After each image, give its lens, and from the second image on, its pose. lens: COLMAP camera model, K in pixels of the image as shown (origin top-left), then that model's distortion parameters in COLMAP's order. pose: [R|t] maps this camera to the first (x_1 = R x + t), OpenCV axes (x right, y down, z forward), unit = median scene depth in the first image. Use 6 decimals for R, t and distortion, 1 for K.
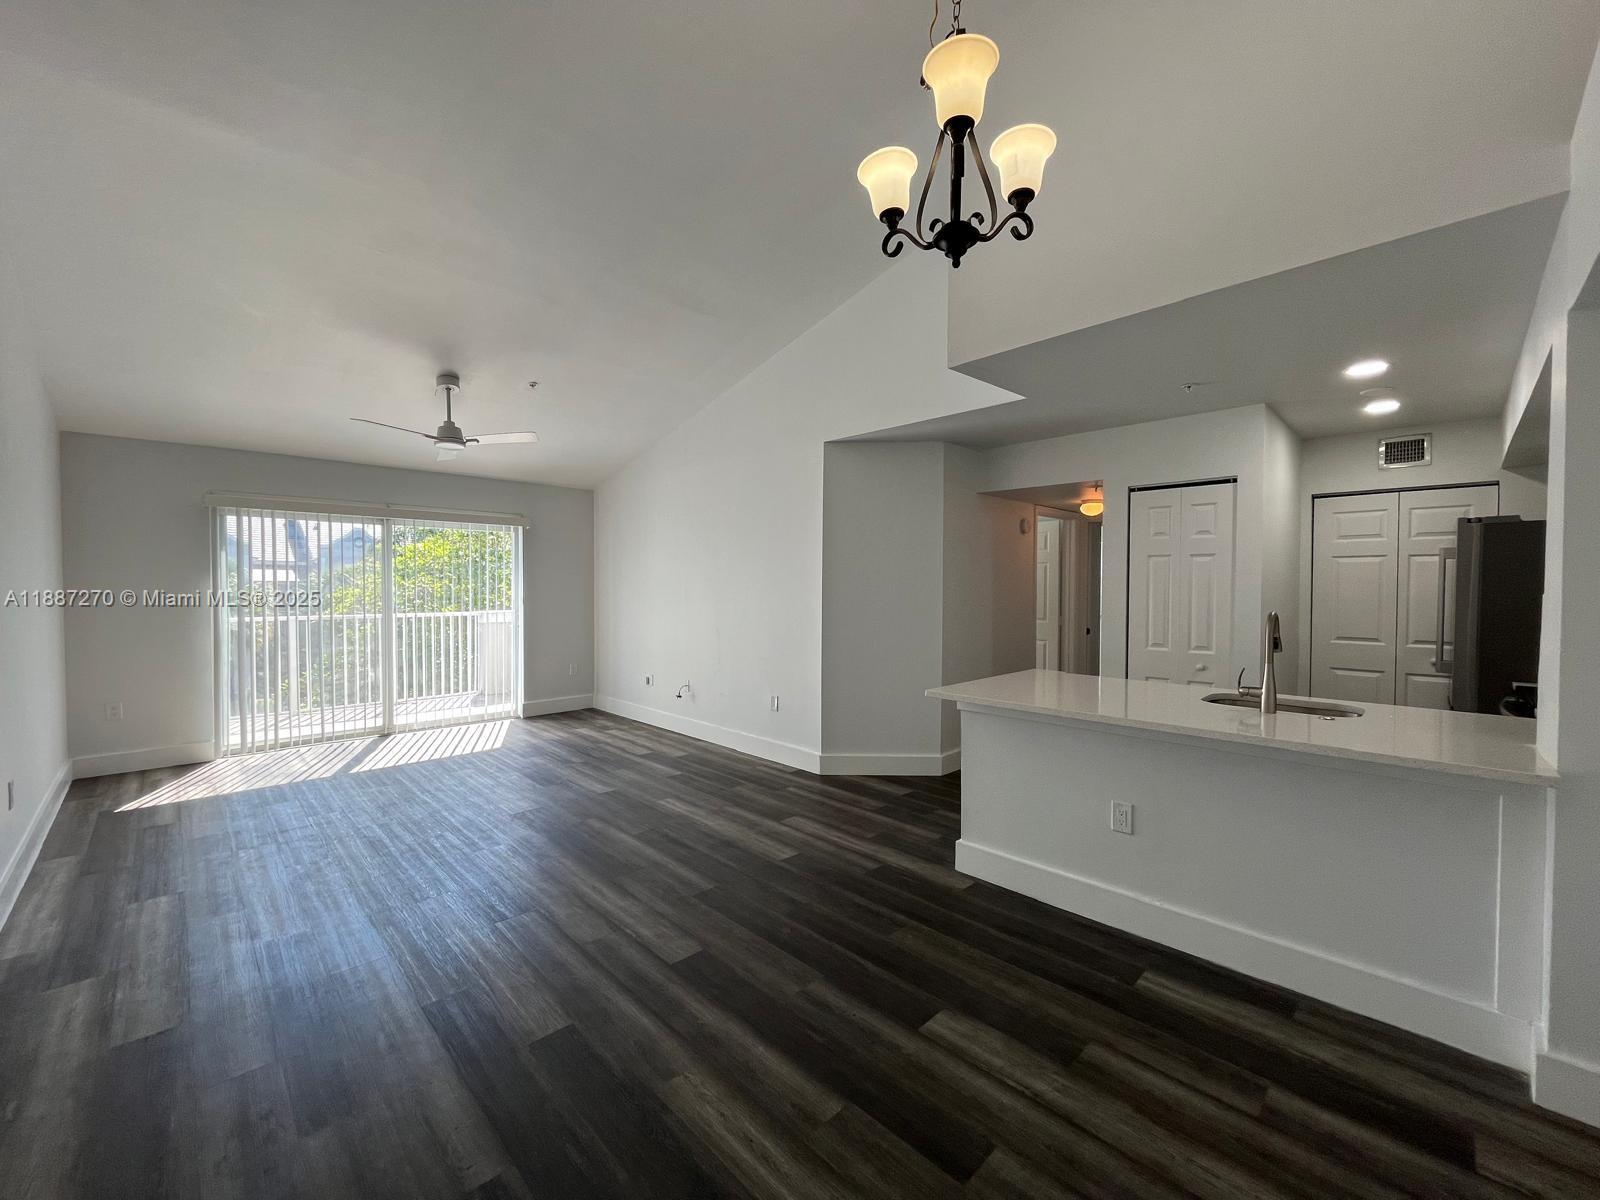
lens RADIAL K [[644.0, 0, 801.0], [0, 644.0, 597.0], [0, 0, 1]] dist [-0.000588, -0.000106]
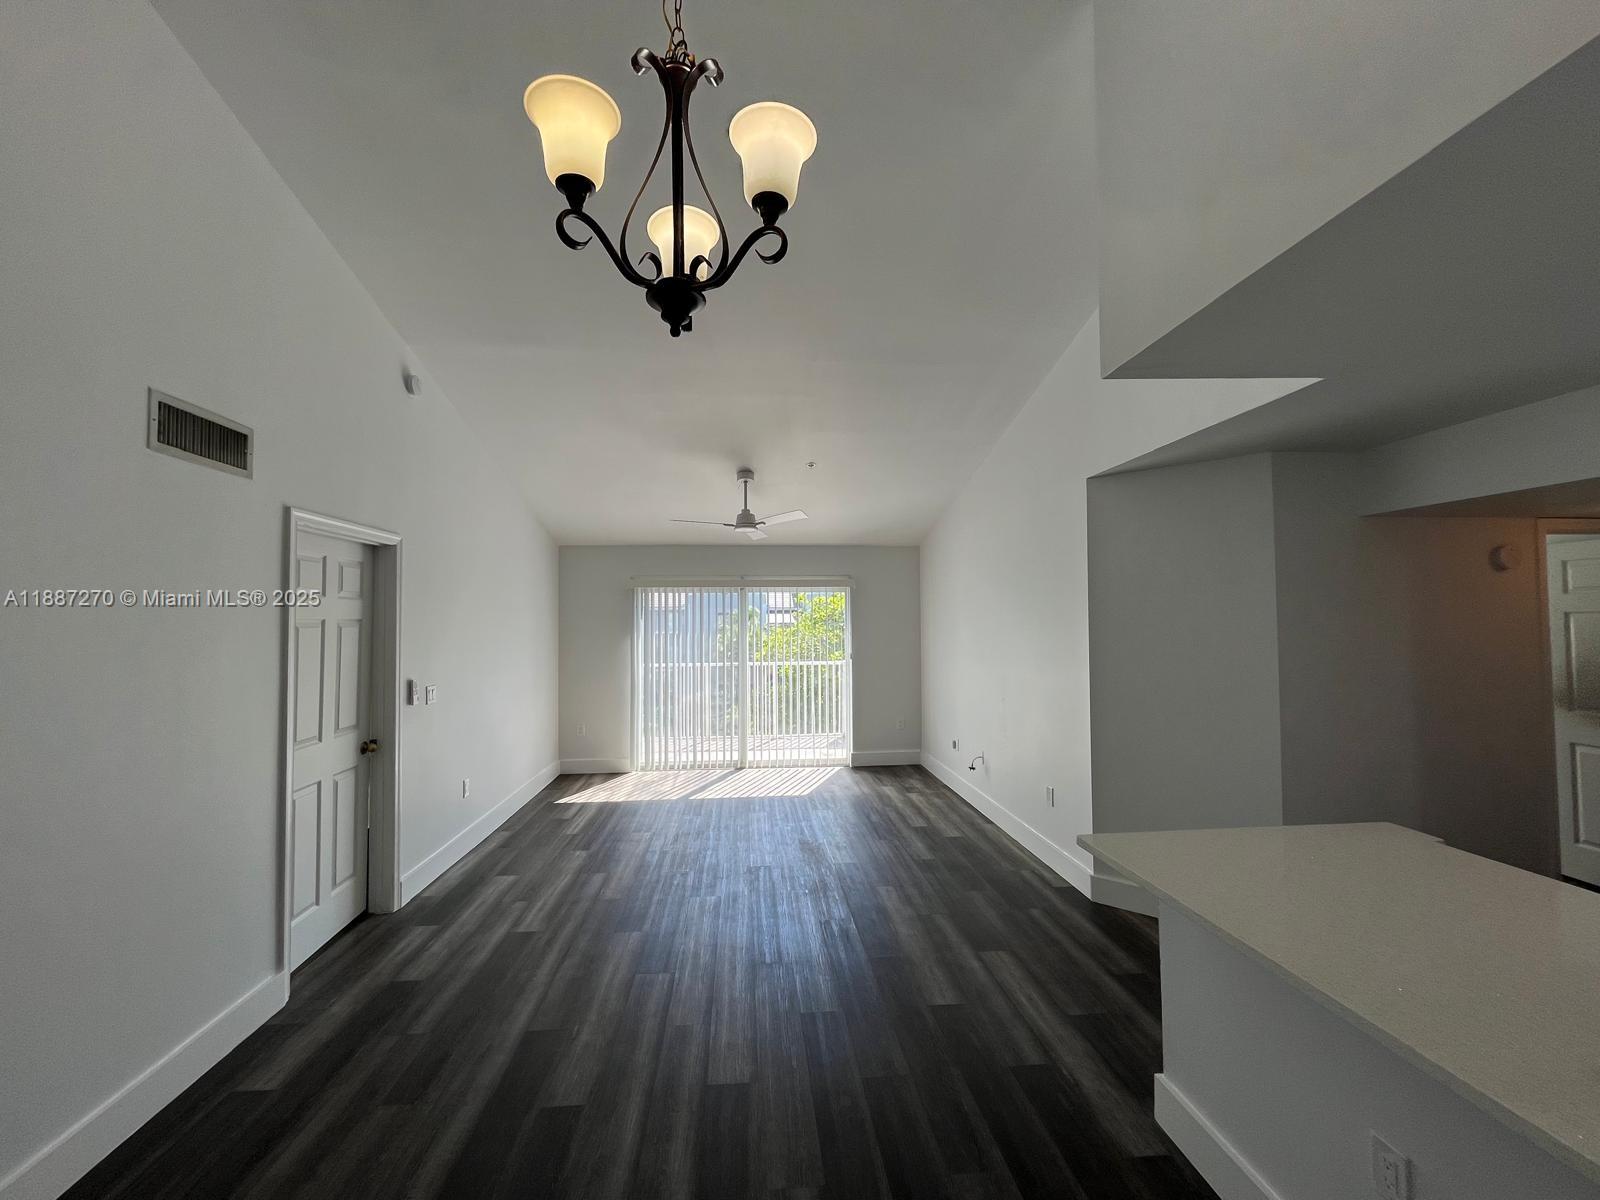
lens RADIAL K [[644.0, 0, 801.0], [0, 644.0, 597.0], [0, 0, 1]] dist [-0.000588, -0.000106]
pose [[0.772790, -0.033063, -0.633799, 0.270932], [-0.001433, 0.998549, -0.053838, -0.049967], [0.634660, 0.042514, 0.771621, 0.164517]]
